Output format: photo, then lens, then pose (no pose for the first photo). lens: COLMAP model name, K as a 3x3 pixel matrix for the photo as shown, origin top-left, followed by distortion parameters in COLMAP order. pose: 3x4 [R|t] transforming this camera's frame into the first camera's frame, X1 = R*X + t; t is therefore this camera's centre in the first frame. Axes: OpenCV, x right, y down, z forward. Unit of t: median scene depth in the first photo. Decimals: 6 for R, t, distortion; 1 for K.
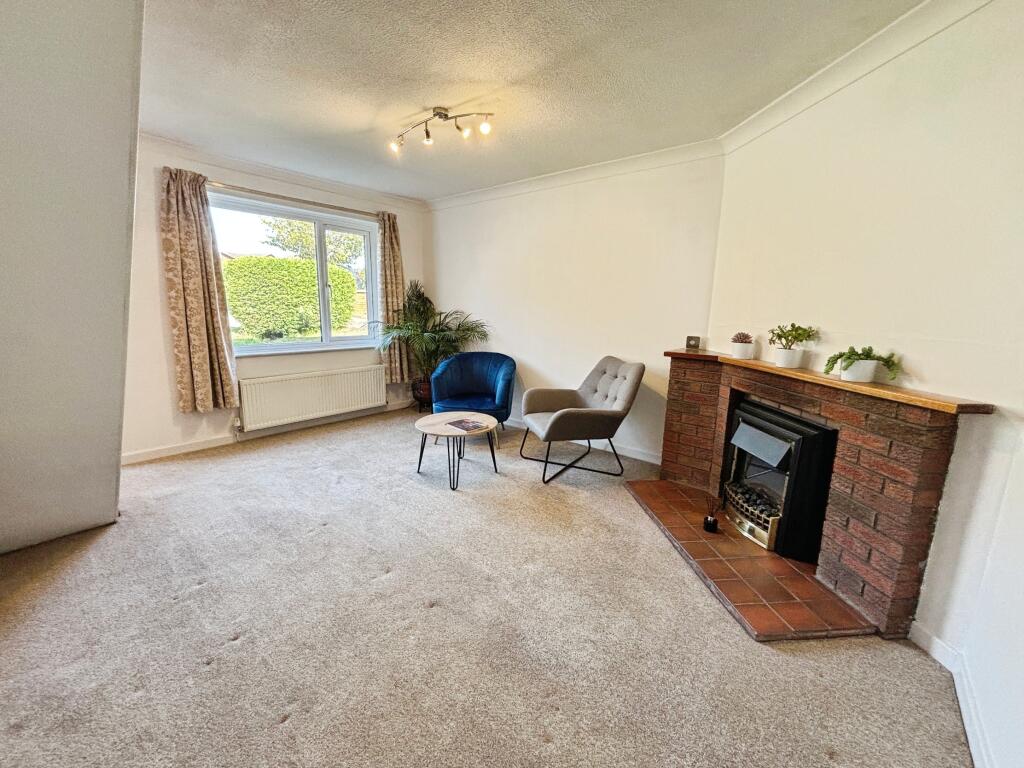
lens RADIAL K [[413.2, 0, 512.0], [0, 413.2, 384.0], [0, 0, 1]] dist [-0.001536, -0.000202]
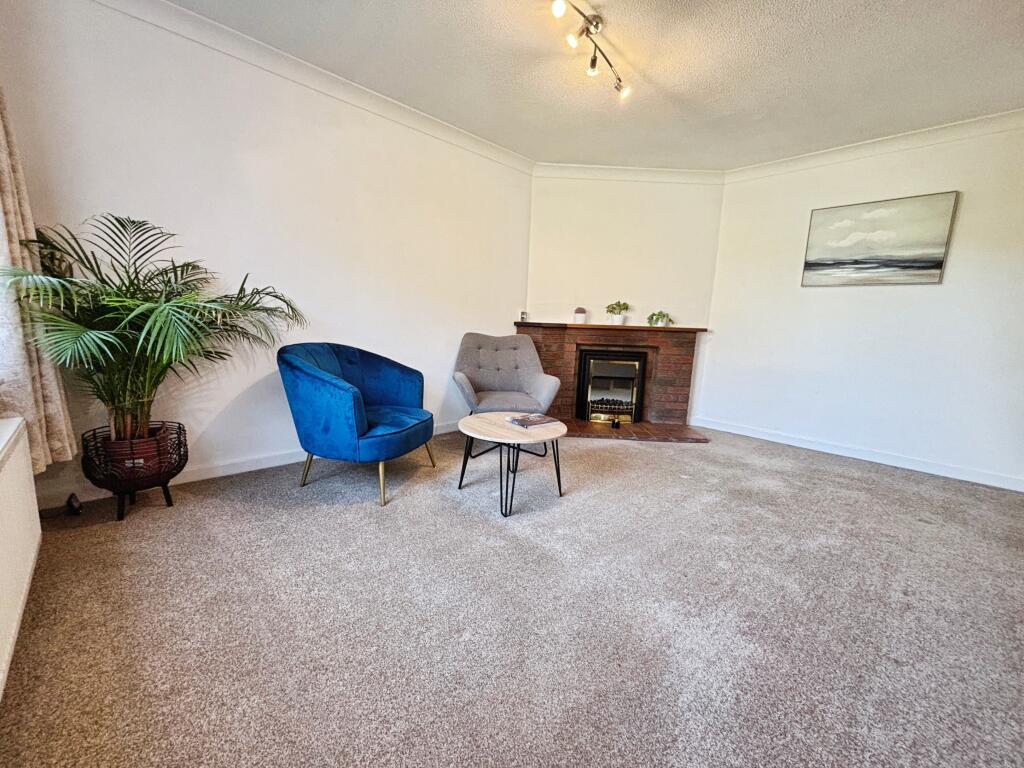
lens RADIAL K [[419.9, 0, 511.0], [0, 419.9, 396.6], [0, 0, 1]] dist [0.002088, 0.000702]
pose [[0.092618, -0.189694, 0.977465, -1.048799], [0.155282, 0.972425, 0.174002, -0.107803], [-0.983519, 0.135667, 0.119520, 1.091175]]
